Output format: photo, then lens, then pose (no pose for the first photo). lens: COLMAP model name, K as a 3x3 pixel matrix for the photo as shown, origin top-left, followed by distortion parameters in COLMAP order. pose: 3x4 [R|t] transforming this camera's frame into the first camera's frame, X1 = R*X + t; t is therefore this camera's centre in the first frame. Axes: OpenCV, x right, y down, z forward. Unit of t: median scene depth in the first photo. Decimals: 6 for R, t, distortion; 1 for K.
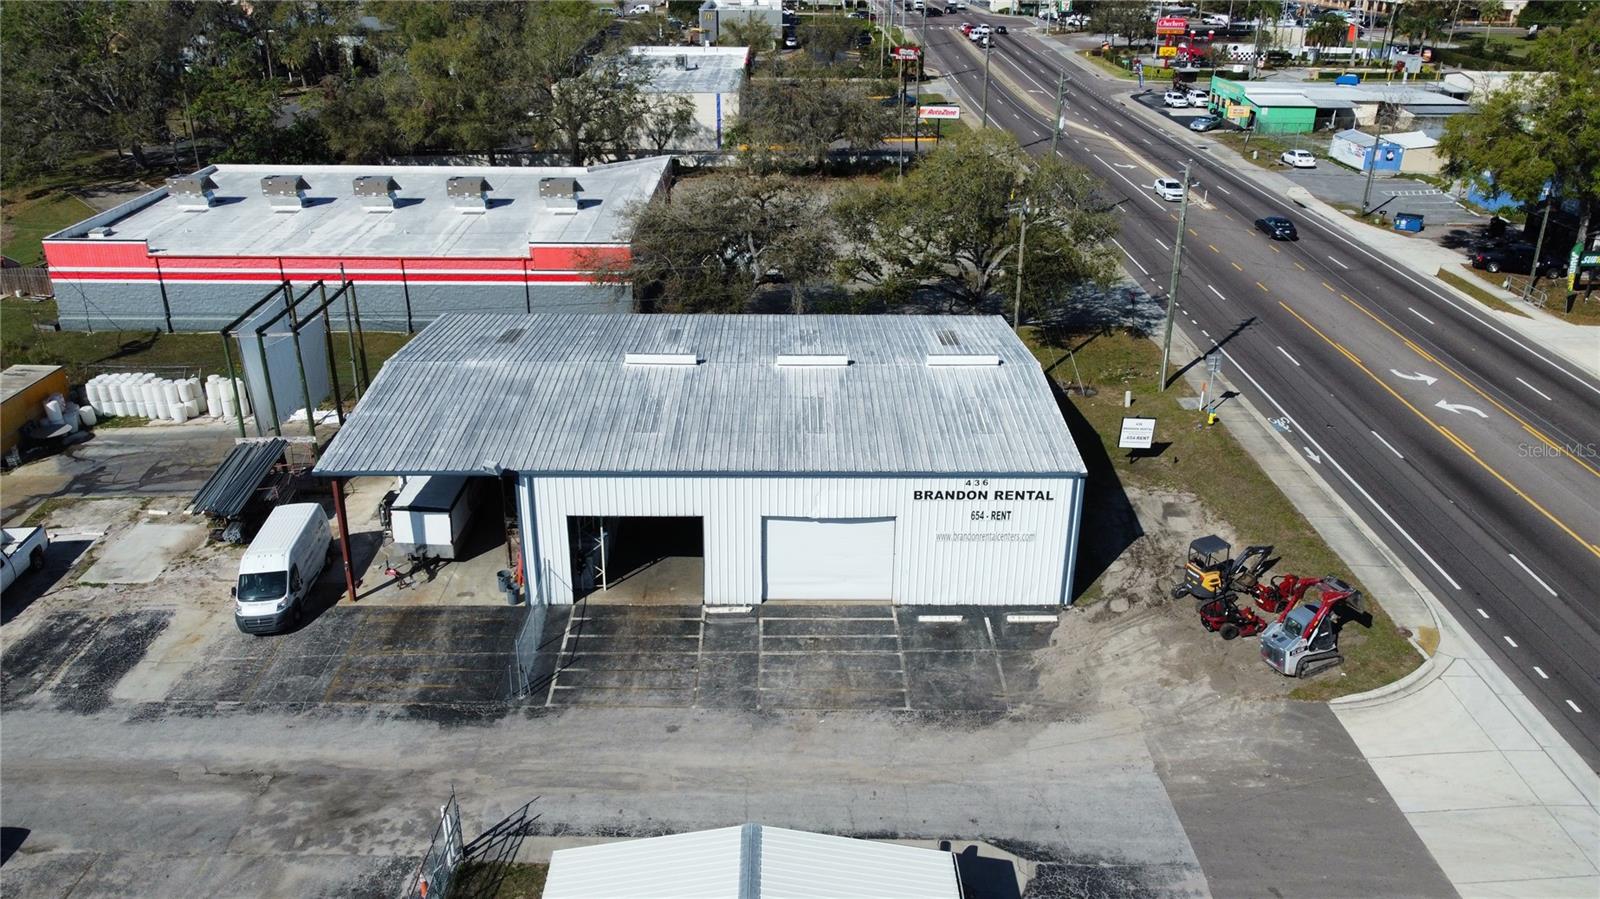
lens RADIAL K [[1211.4, 0, 800.0], [0, 1211.4, 449.5], [0, 0, 1]] dist [-0.007009, 0.007713]
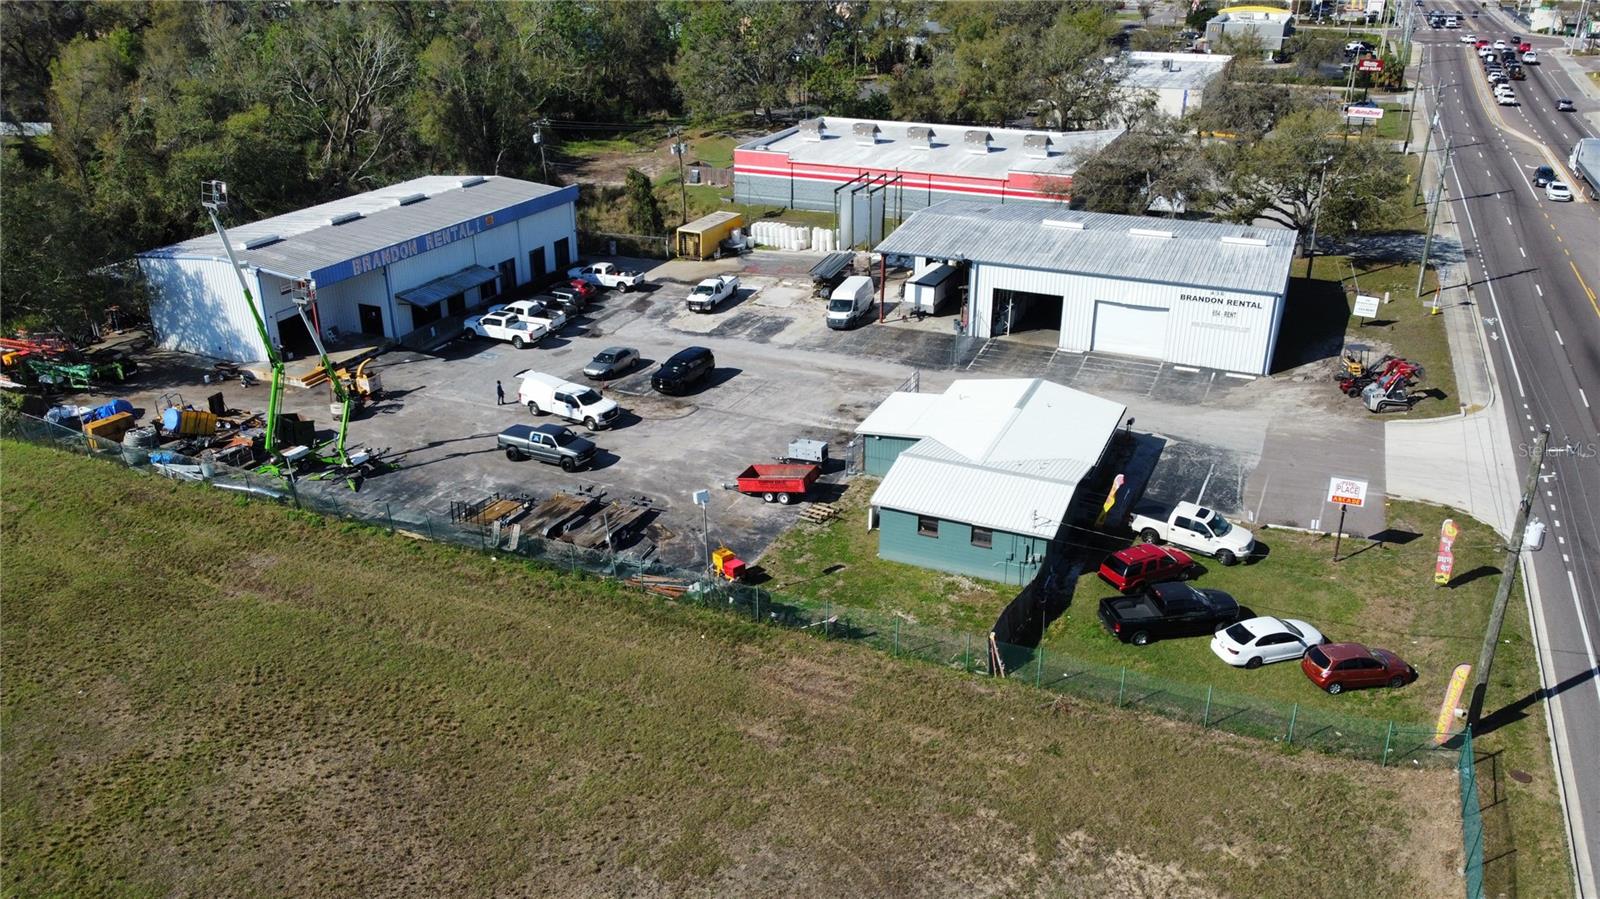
lens RADIAL K [[1211.4, 0, 800.0], [0, 1211.4, 449.5], [0, 0, 1]] dist [-0.007009, 0.007713]
pose [[0.911370, 0.157552, -0.380239, 0.239760], [-0.159294, 0.986859, 0.027103, 0.243948], [0.379513, 0.035869, 0.924491, -0.707918]]
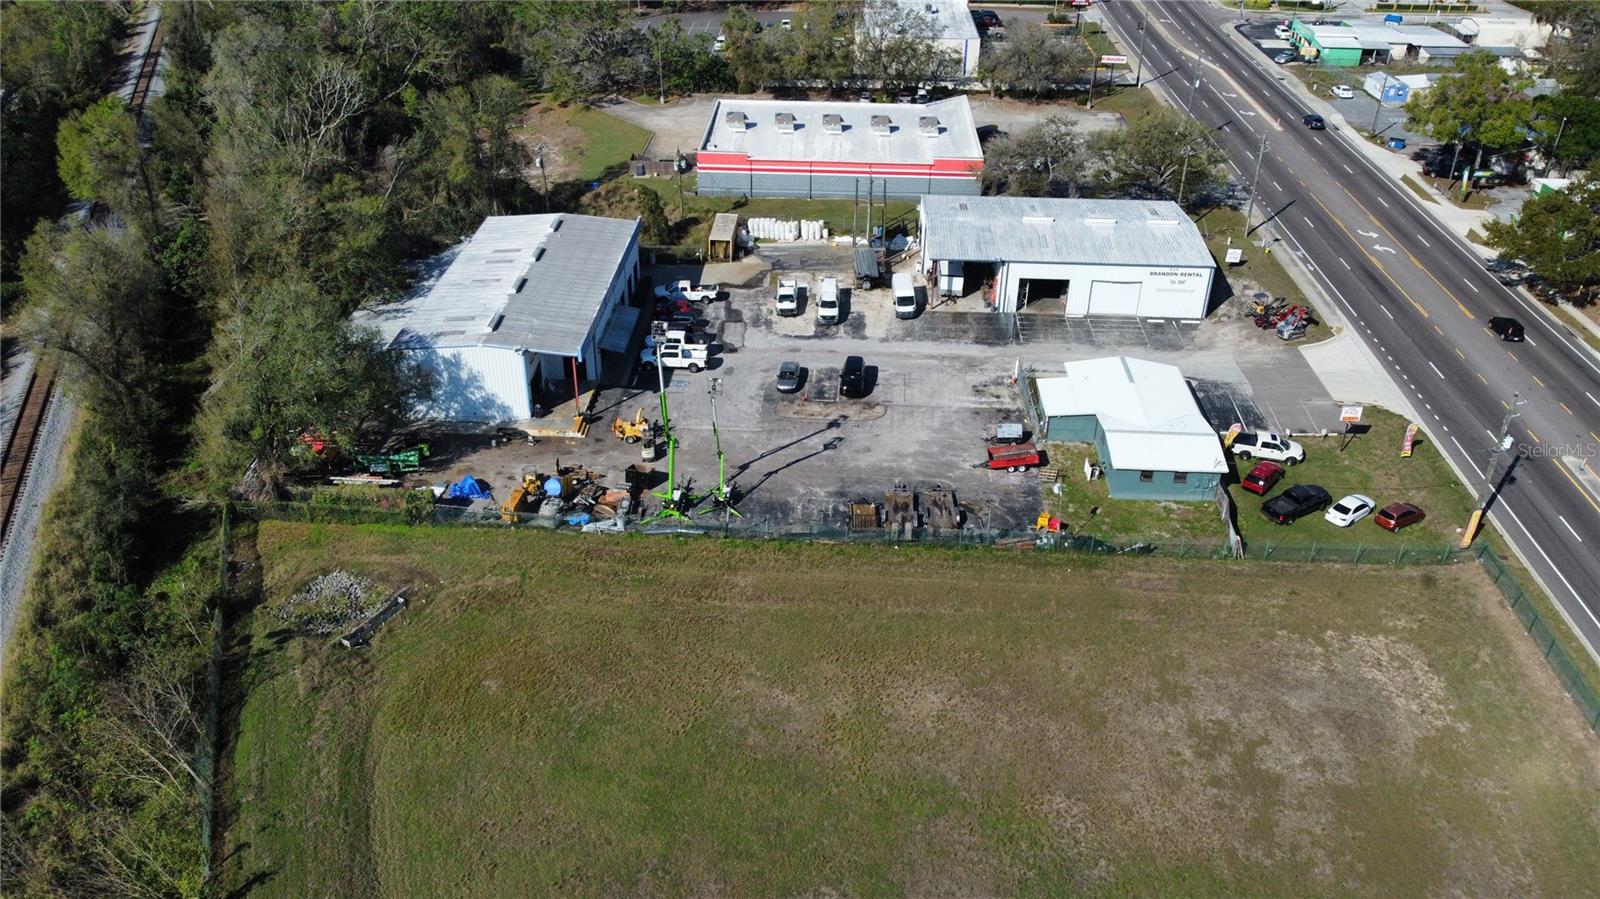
lens RADIAL K [[1211.4, 0, 800.0], [0, 1211.4, 449.5], [0, 0, 1]] dist [-0.007009, 0.007713]
pose [[0.998365, 0.031784, -0.047515, -0.431958], [-0.025555, 0.991652, 0.126386, 0.084330], [0.051135, -0.124965, 0.990843, -1.396659]]
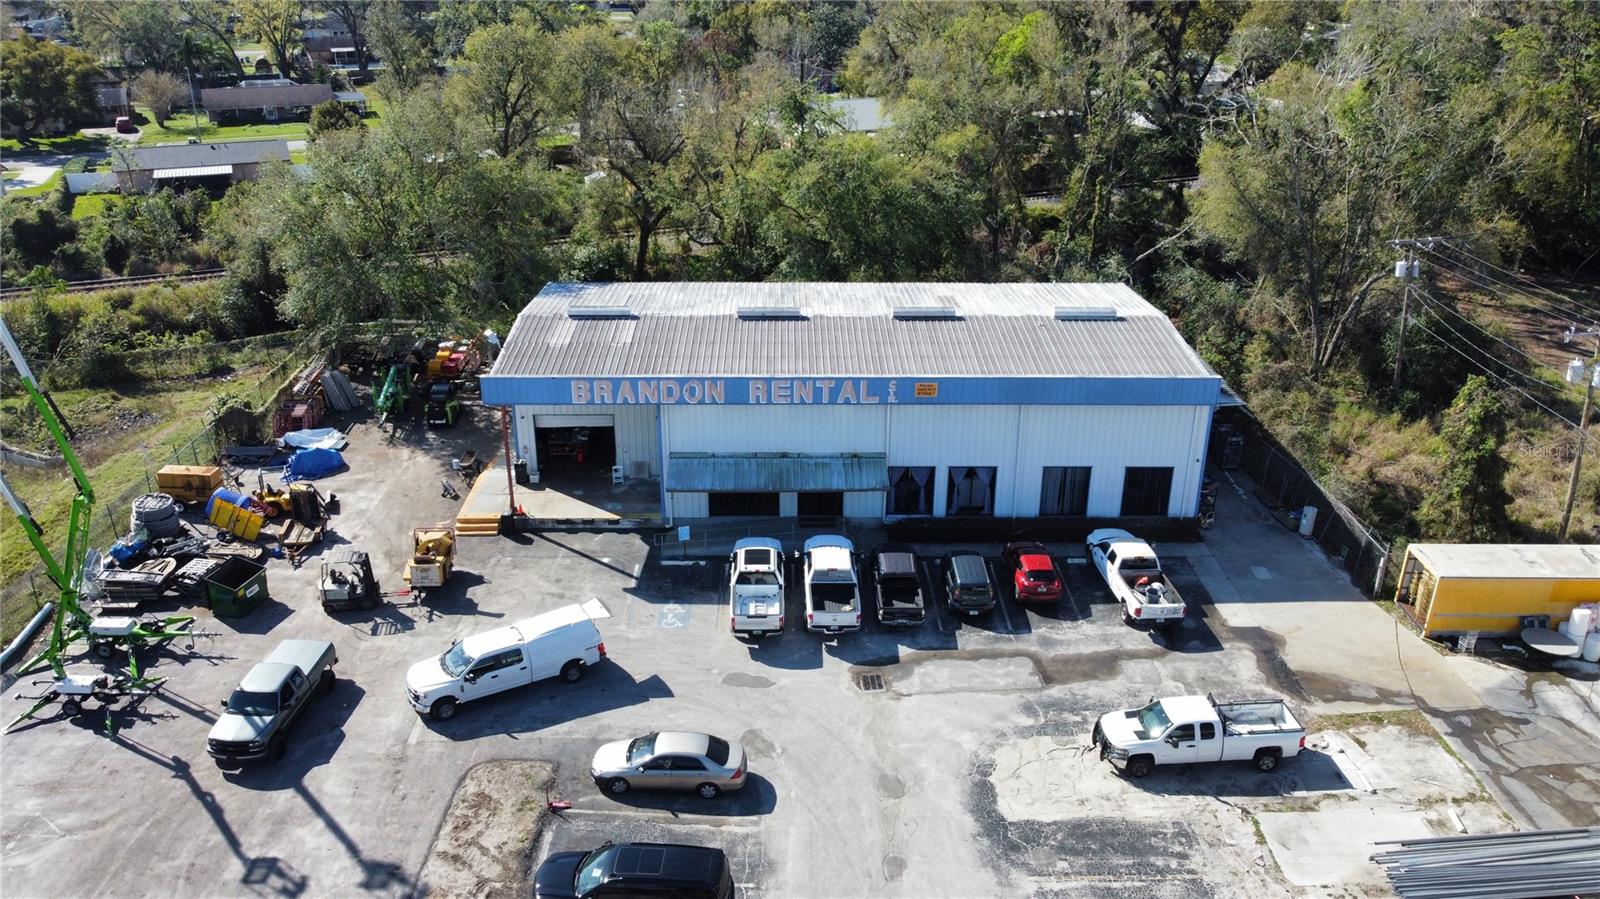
lens RADIAL K [[1211.4, 0, 800.0], [0, 1211.4, 449.5], [0, 0, 1]] dist [-0.007009, 0.007713]
pose [[0.000685, 0.397618, -0.917551, 0.010664], [-0.407826, 0.837890, 0.362793, -0.210416], [0.913059, 0.373953, 0.162733, 0.454157]]
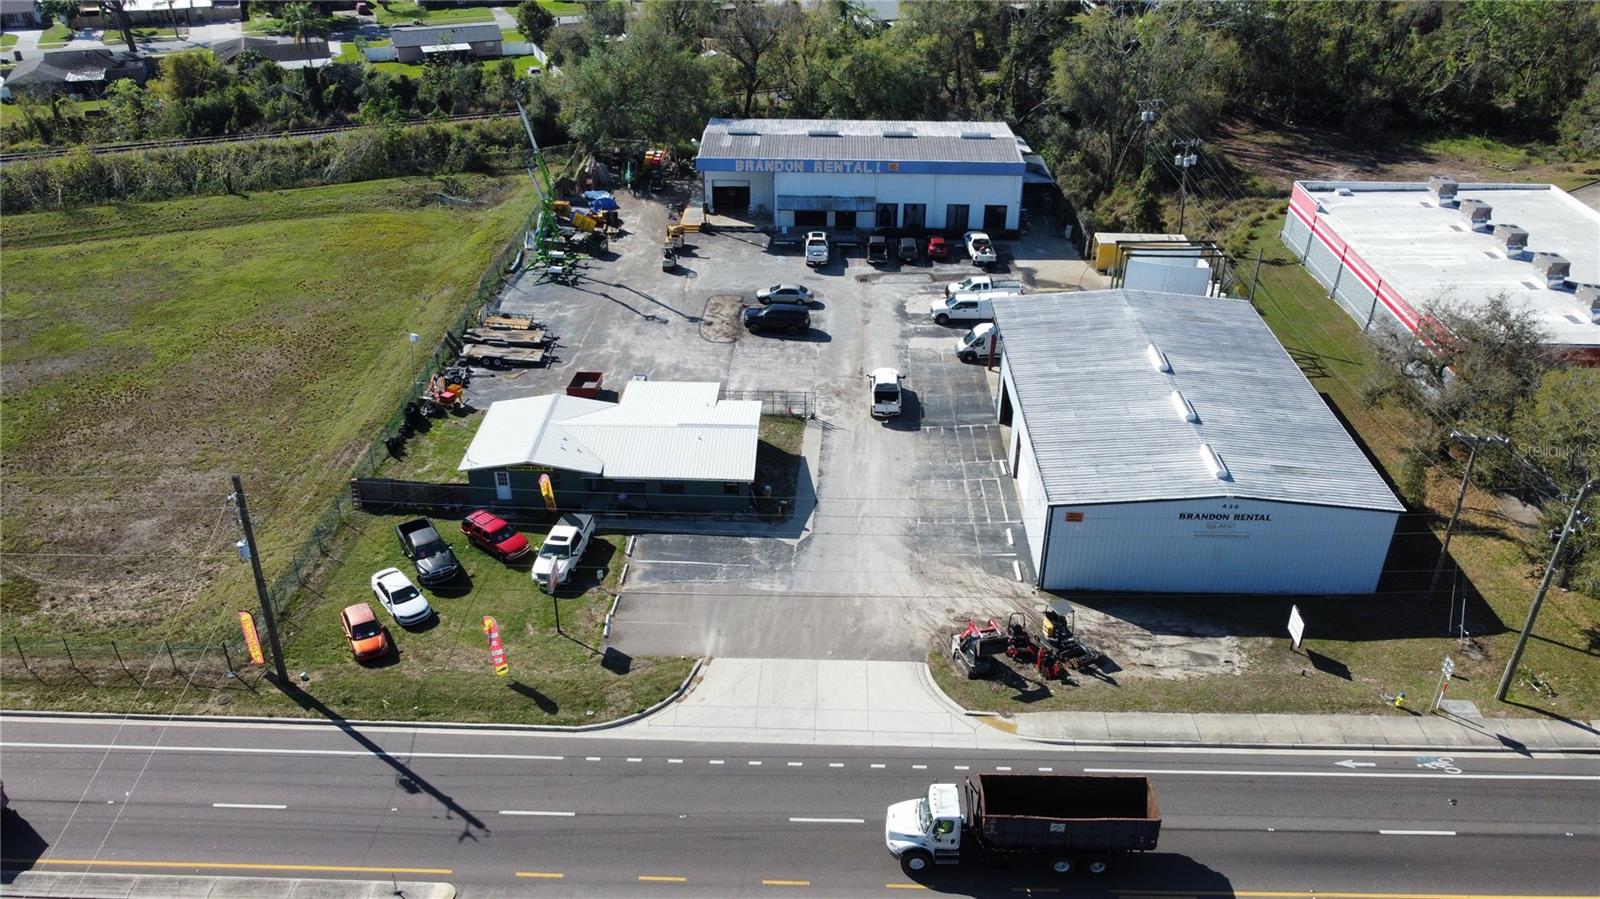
lens RADIAL K [[1228.7, 0, 806.3], [0, 1228.7, 439.3], [0, 0, 1]] dist [-0.002284, 0.005799]
pose [[-0.033570, 0.486509, -0.873030, 1.197750], [-0.409928, 0.789962, 0.455981, -0.478047], [0.911500, 0.373187, 0.172914, 0.351673]]
